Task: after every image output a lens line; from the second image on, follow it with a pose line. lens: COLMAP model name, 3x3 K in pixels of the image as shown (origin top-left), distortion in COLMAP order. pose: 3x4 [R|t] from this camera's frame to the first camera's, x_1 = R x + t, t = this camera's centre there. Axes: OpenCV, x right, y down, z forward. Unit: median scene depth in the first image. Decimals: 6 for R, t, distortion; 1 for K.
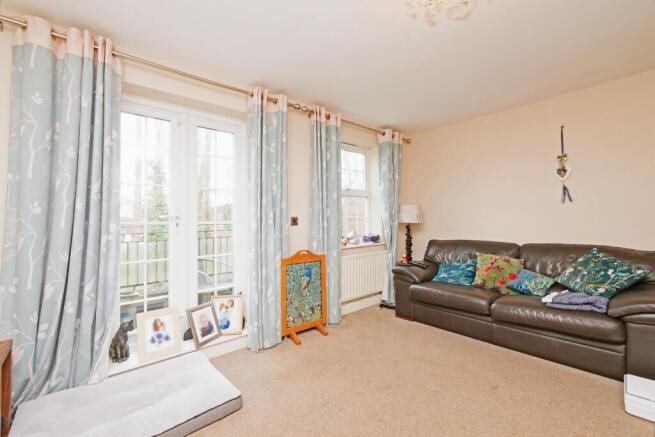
lens RADIAL K [[273.1, 0, 327.4], [0, 273.1, 218.4], [0, 0, 1]] dist [-0.001528, -0.000566]
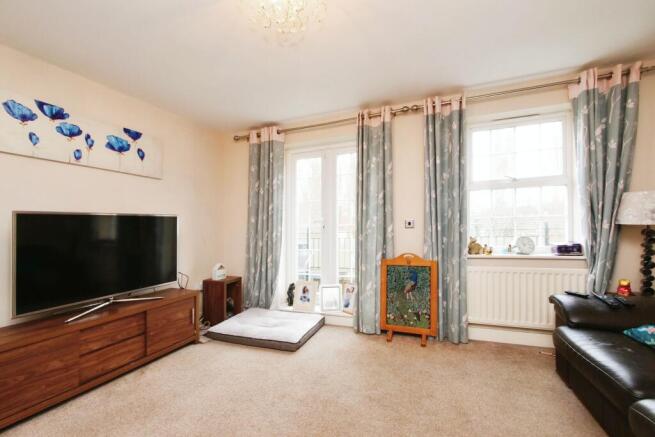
lens RADIAL K [[273.1, 0, 326.9], [0, 273.1, 220.9], [0, 0, 1]] dist [-0.001528, -0.000566]
pose [[0.488148, -0.013976, -0.872649, 0.639150], [0.022455, 0.999742, -0.003450, -0.003458], [0.872472, -0.017912, 0.488336, 0.263071]]
